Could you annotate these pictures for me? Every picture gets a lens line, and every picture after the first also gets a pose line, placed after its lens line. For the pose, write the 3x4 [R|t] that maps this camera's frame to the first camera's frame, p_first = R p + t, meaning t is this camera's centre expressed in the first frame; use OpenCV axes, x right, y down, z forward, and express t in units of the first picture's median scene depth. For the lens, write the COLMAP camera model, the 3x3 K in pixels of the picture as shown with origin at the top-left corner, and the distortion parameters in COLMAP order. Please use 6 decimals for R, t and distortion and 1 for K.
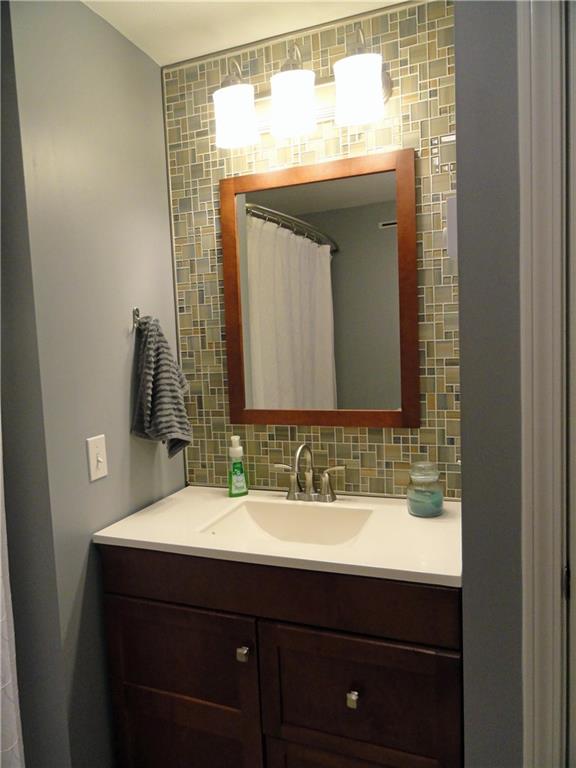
lens RADIAL K [[554.2, 0, 288.0], [0, 554.2, 384.0], [0, 0, 1]] dist [0.028028, 0.002526]
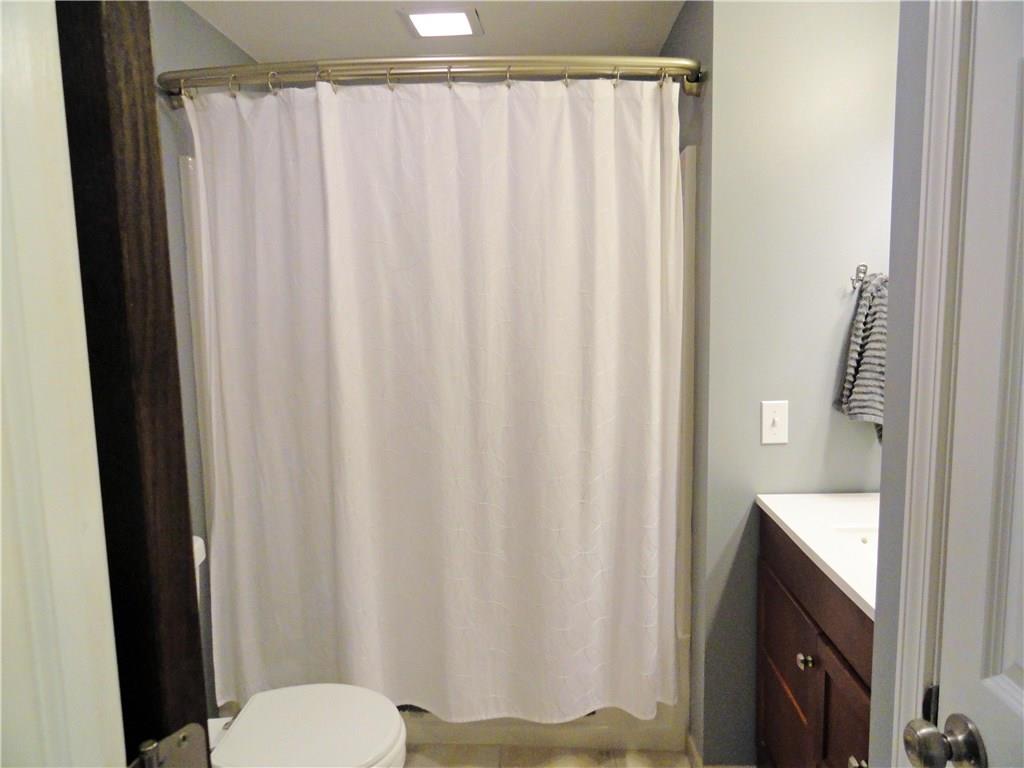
lens RADIAL K [[739.0, 0, 516.0], [0, 739.0, 386.7], [0, 0, 1]] dist [0.028028, 0.002526]
pose [[0.334964, 0.154513, -0.929476, 0.658680], [-0.070641, 0.987805, 0.138752, -0.073357], [0.939579, 0.019182, 0.341794, 0.113316]]
